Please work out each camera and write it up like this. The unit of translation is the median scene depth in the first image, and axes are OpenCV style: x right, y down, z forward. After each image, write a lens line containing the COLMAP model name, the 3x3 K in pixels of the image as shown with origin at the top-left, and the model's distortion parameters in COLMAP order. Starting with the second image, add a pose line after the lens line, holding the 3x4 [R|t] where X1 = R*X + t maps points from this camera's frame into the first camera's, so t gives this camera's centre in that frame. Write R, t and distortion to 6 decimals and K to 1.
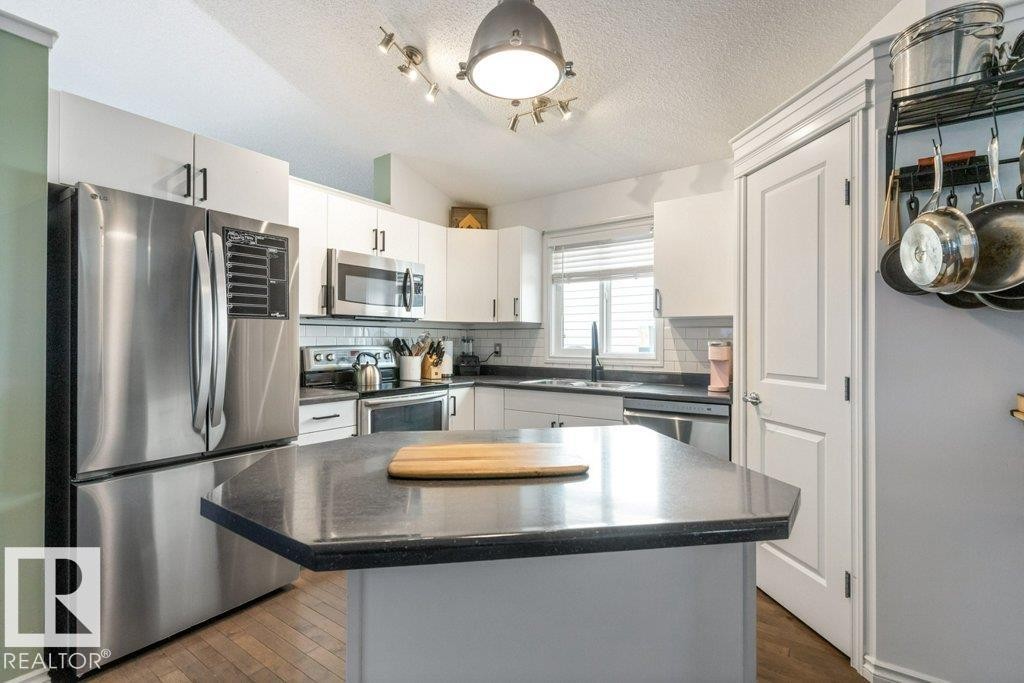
lens RADIAL K [[479.3, 0, 512.9], [0, 479.3, 338.9], [0, 0, 1]] dist [0.001592, 0.000305]
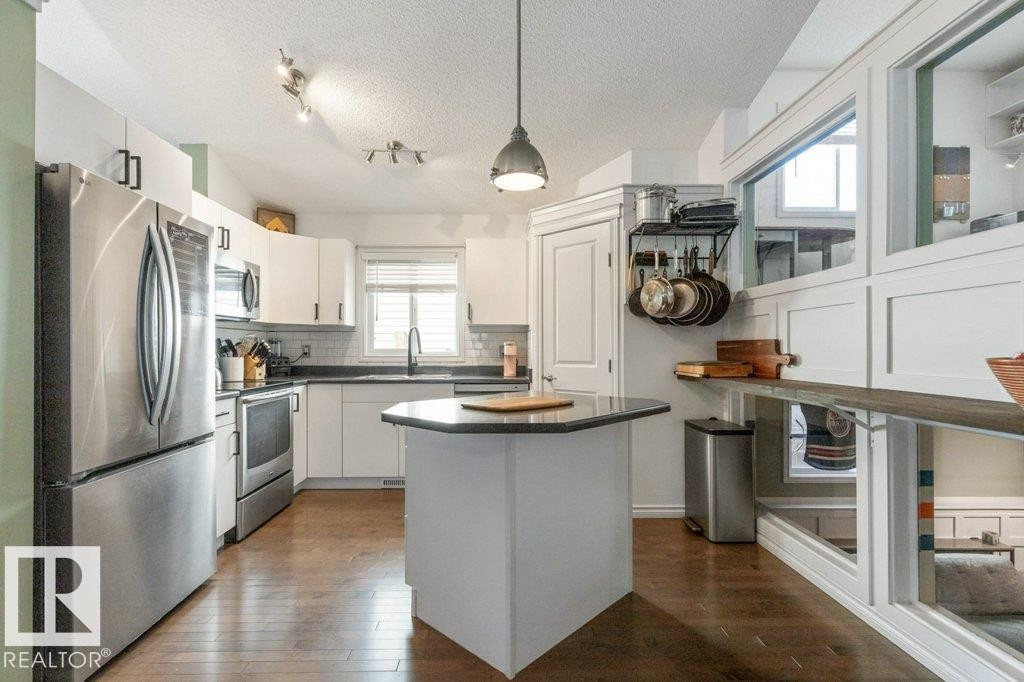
lens RADIAL K [[472.5, 0, 509.3], [0, 472.5, 345.7], [0, 0, 1]] dist [0.003690, 0.000993]
pose [[0.802171, 0.000275, 0.597094, -0.371827], [-0.000477, 1.000000, 0.000180, 0.013515], [-0.597094, -0.000430, 0.802171, -0.121896]]
